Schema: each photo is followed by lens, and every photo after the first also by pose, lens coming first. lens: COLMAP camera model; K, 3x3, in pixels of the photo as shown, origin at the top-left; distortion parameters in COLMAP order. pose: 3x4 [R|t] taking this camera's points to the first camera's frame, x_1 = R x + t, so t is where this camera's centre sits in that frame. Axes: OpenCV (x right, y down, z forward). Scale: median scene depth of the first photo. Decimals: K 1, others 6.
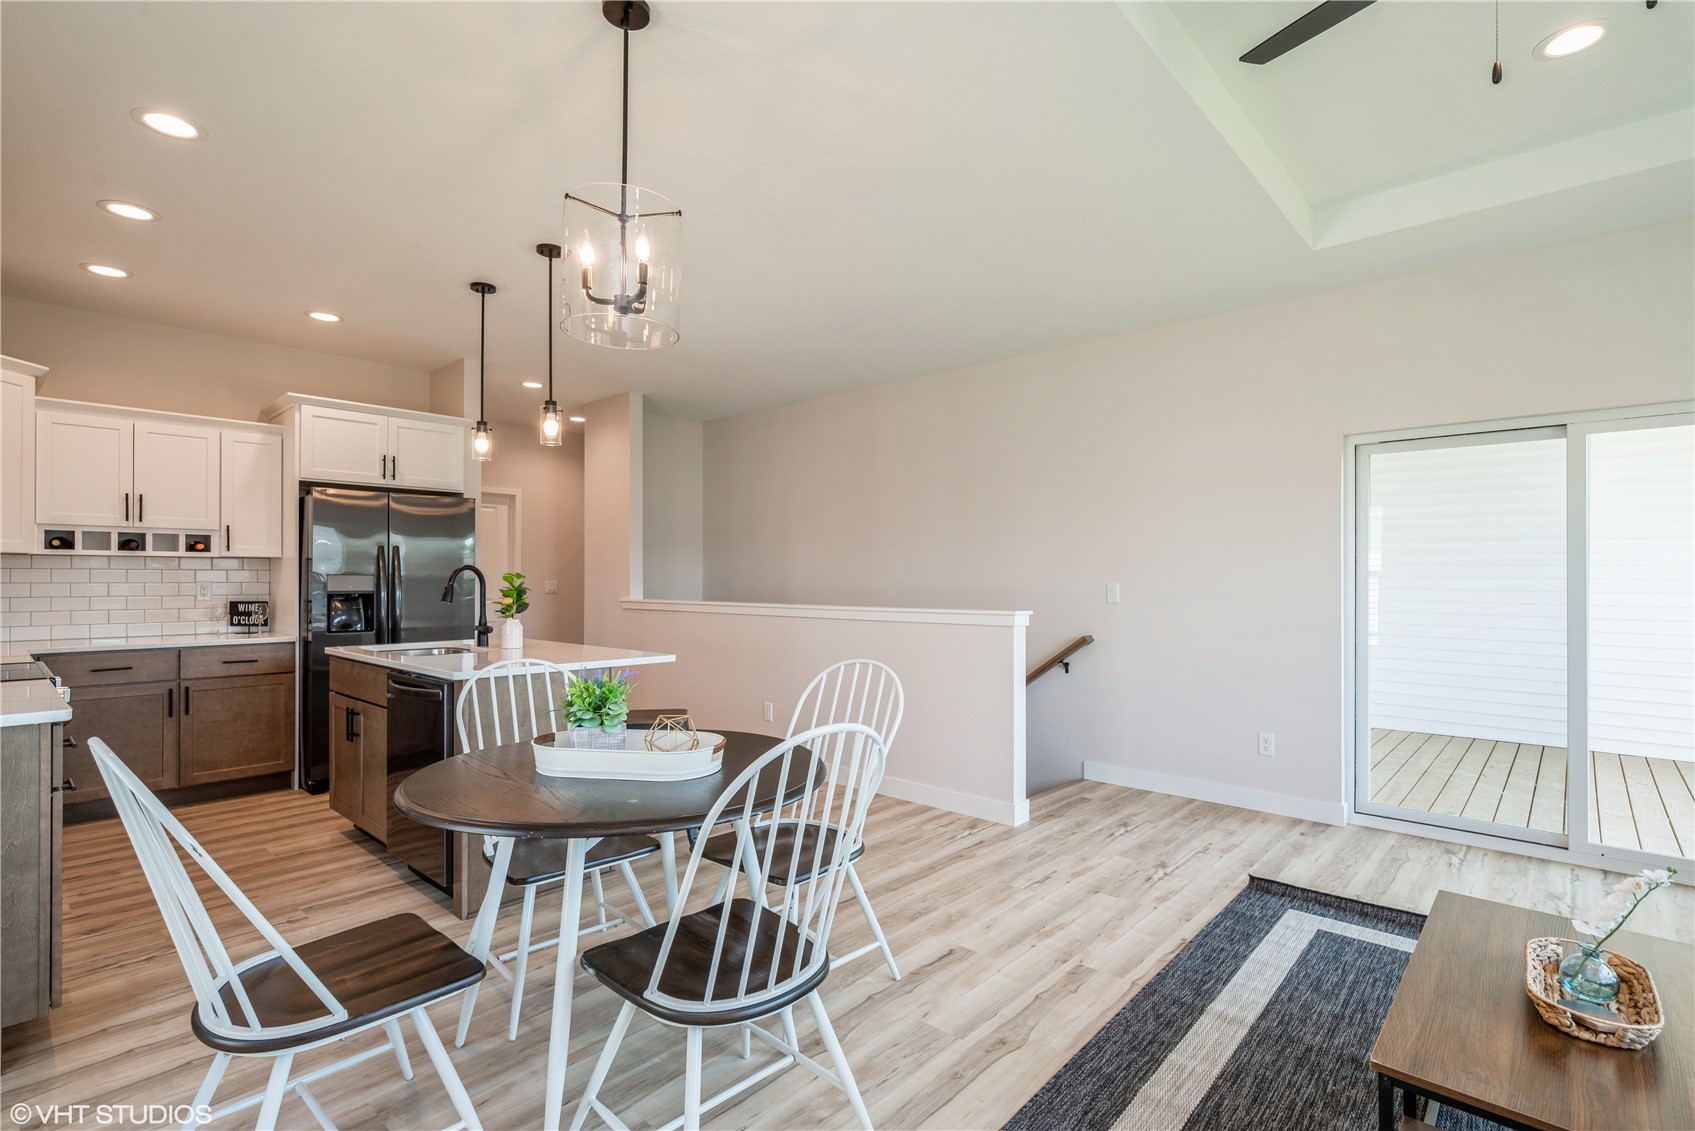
lens RADIAL K [[803.6, 0, 853.7], [0, 803.6, 577.2], [0, 0, 1]] dist [0.000914, -0.000323]
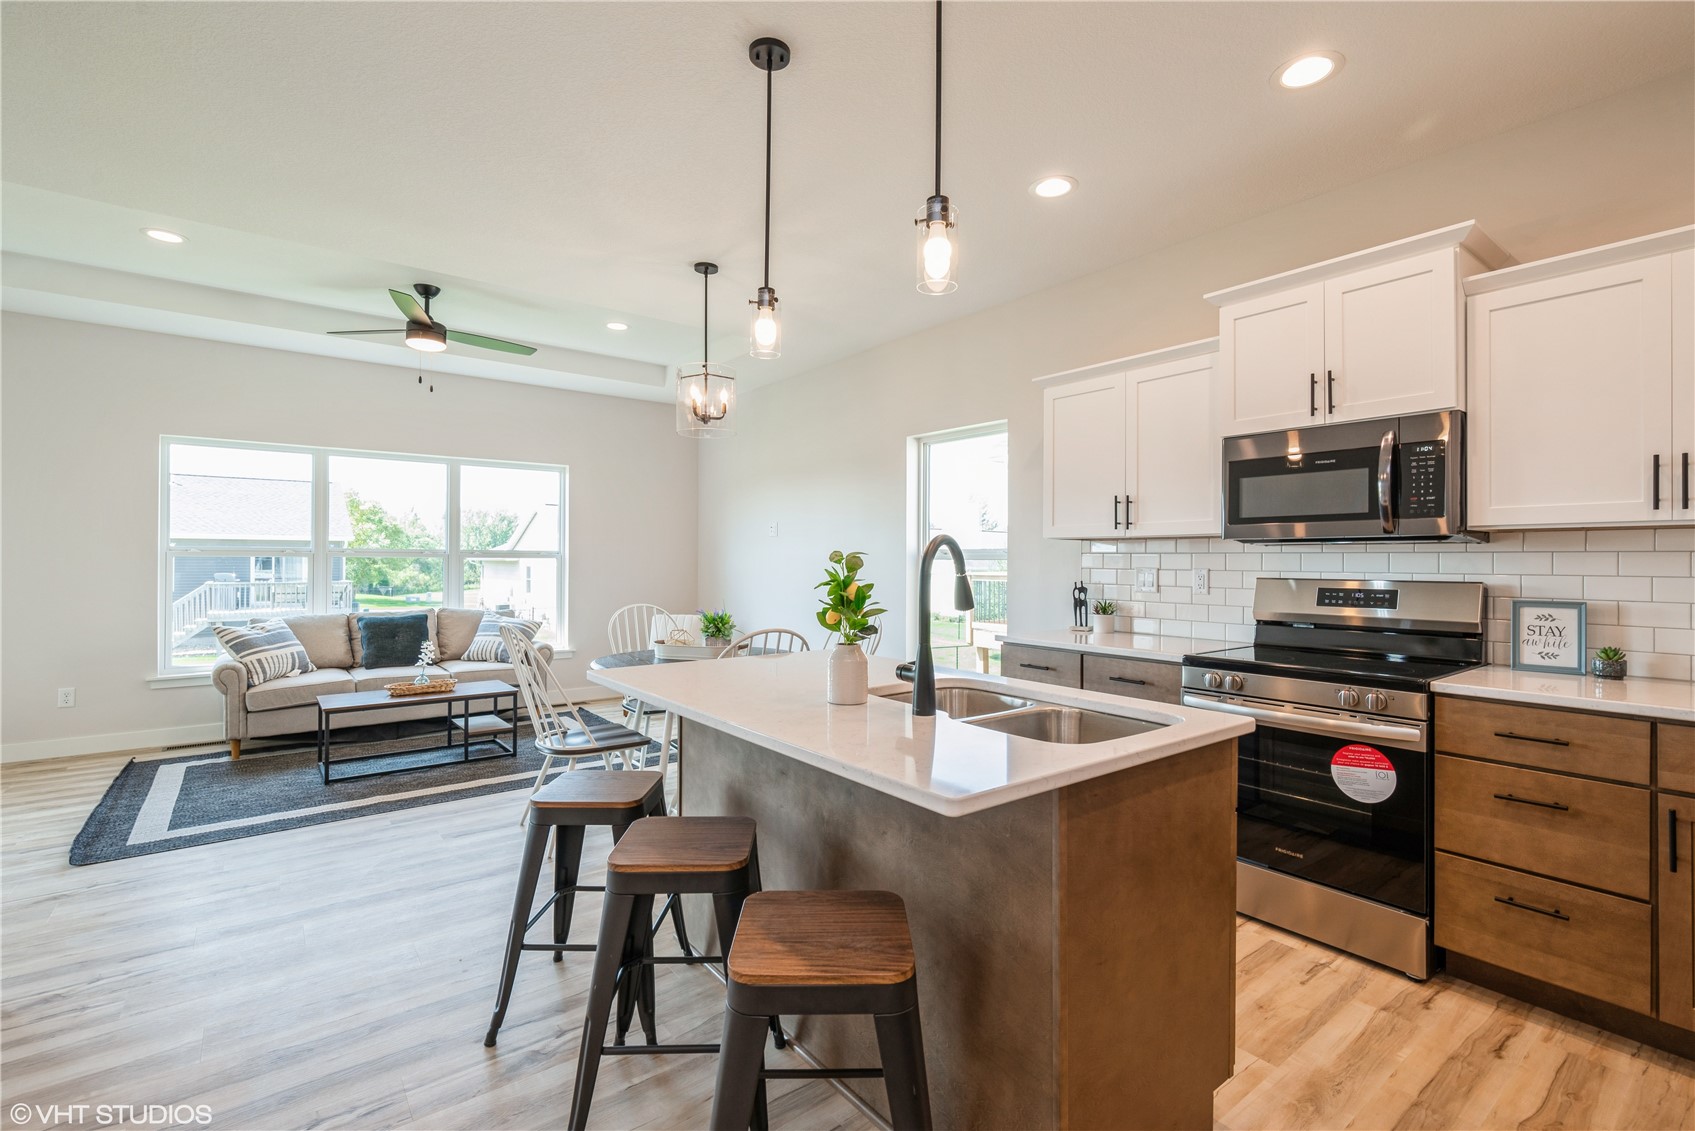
lens RADIAL K [[758.4, 0, 853.2], [0, 758.4, 559.7], [0, 0, 1]] dist [-0.000685, -0.000623]
pose [[-0.985349, -0.007477, 0.170384, -0.441960], [-0.007778, 0.999969, -0.001098, 0.000579], [-0.170371, -0.002407, -0.985377, 1.274134]]
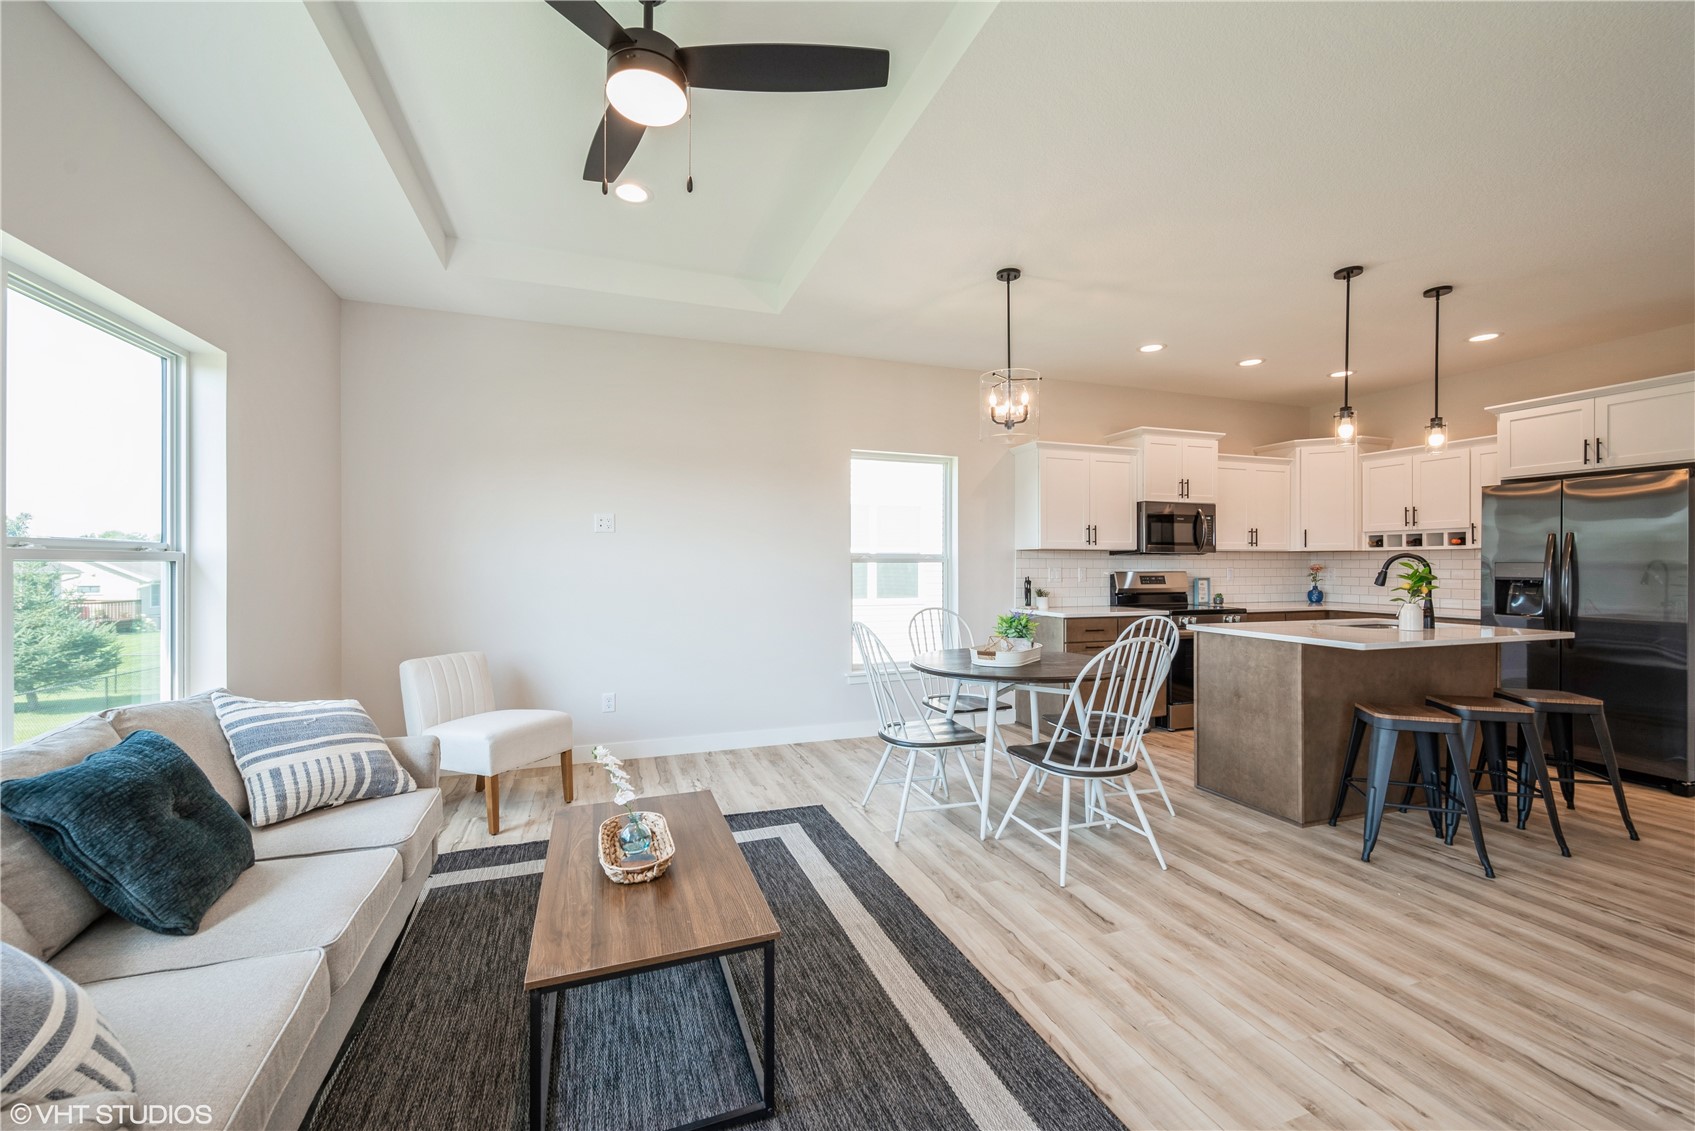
lens RADIAL K [[677.2, 0, 847.5], [0, 677.2, 565.5], [0, 0, 1]] dist [0.000232, 0.000198]
pose [[-0.472045, -0.000503, -0.881575, 0.629102], [-0.001770, 0.999998, 0.000377, 0.002522], [0.881573, 0.001739, -0.472045, 0.665331]]
